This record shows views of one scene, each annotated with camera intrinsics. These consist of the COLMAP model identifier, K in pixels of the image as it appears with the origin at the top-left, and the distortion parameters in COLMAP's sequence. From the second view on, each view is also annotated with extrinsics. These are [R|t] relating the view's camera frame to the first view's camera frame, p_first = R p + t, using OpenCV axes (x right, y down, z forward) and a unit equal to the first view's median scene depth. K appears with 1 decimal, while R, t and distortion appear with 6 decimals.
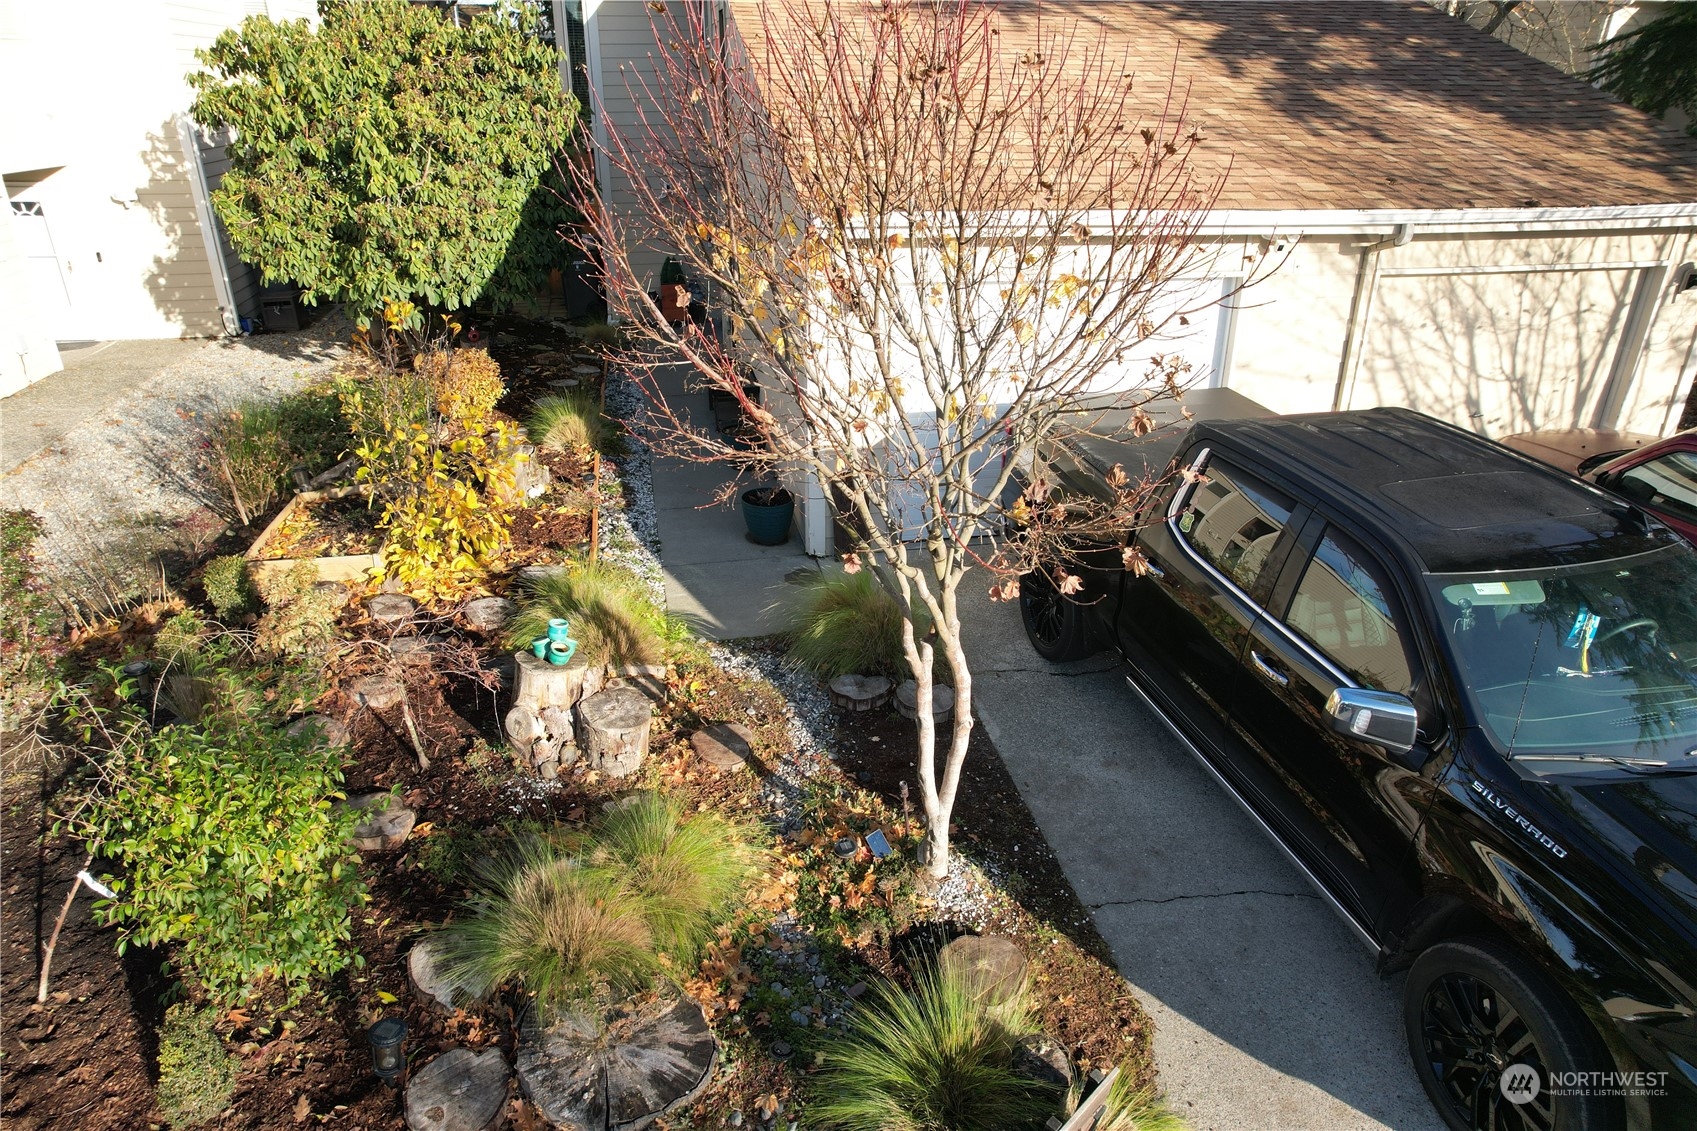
lens RADIAL K [[1085.8, 0, 848.5], [0, 1085.8, 565.5], [0, 0, 1]] dist [-0.093328, 0.094424]
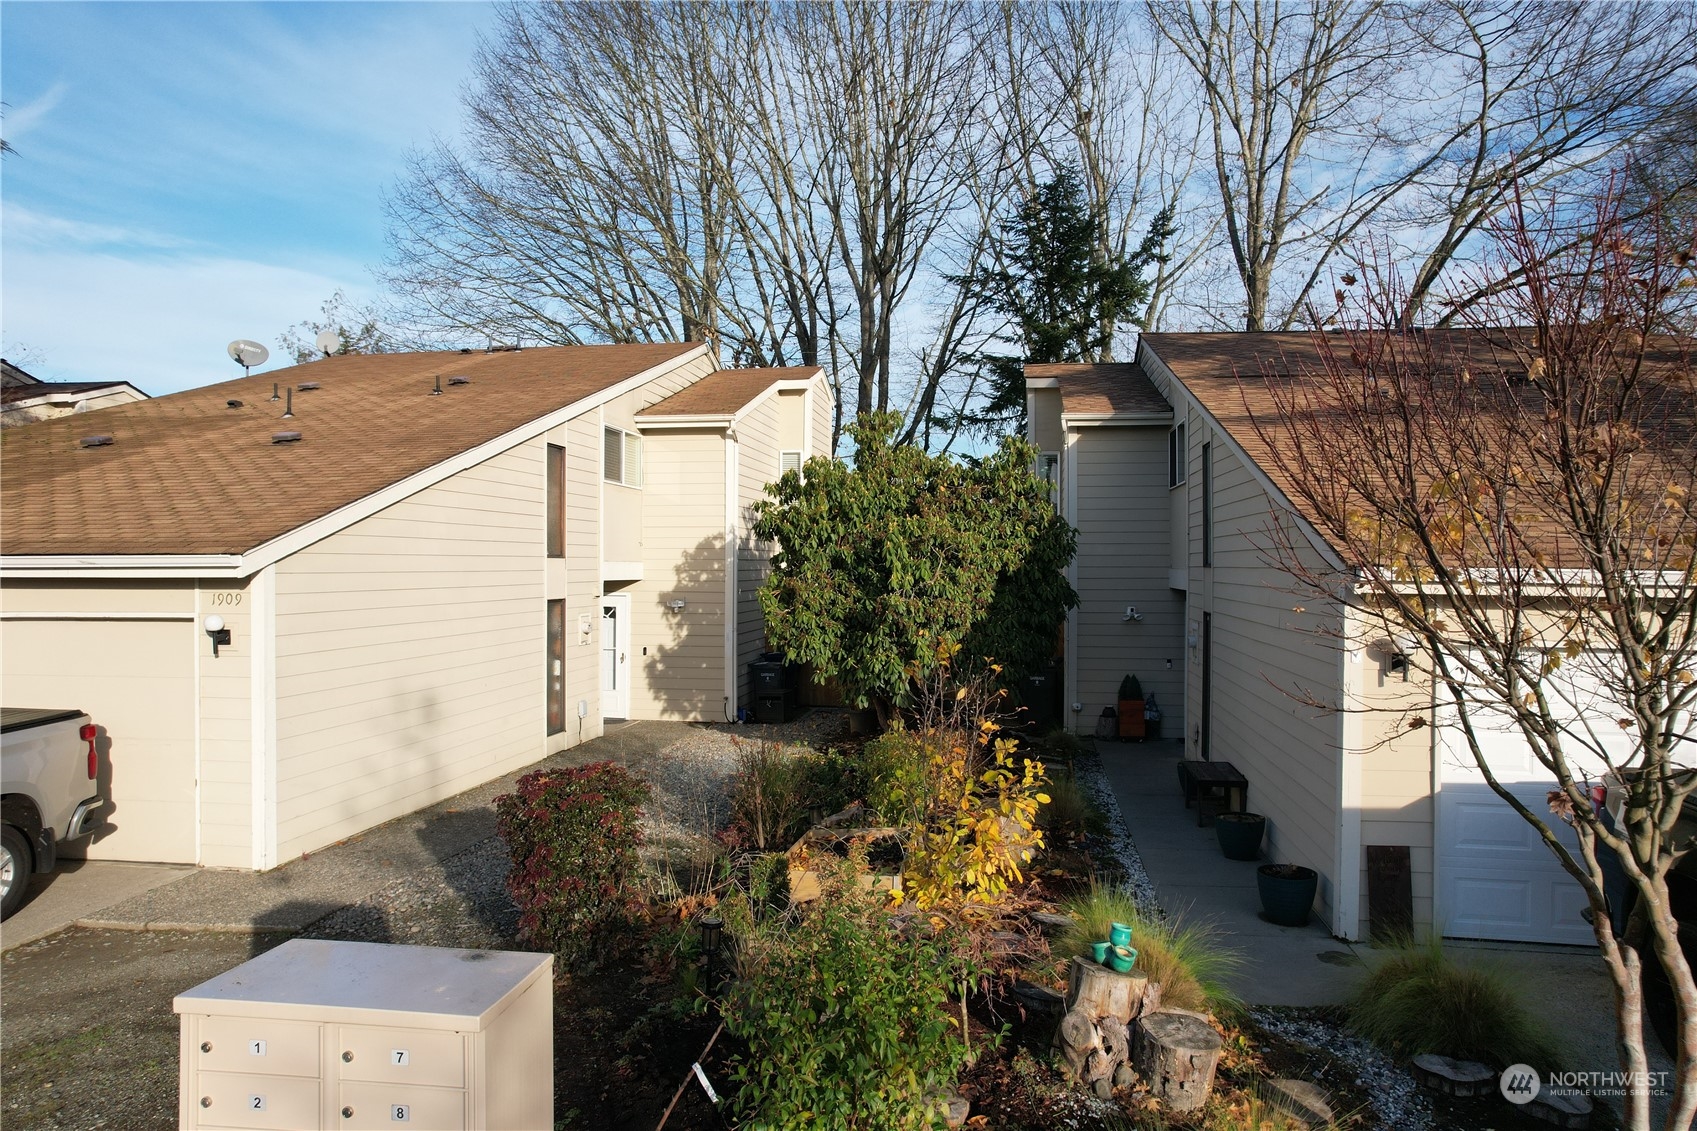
lens RADIAL K [[1085.8, 0, 848.5], [0, 1085.8, 565.5], [0, 0, 1]] dist [-0.093328, 0.094424]
pose [[0.938072, -0.000072, -0.346442, -0.090742], [-0.144932, 0.908207, -0.392626, 0.092833], [0.314669, 0.418522, 0.851952, -0.012472]]
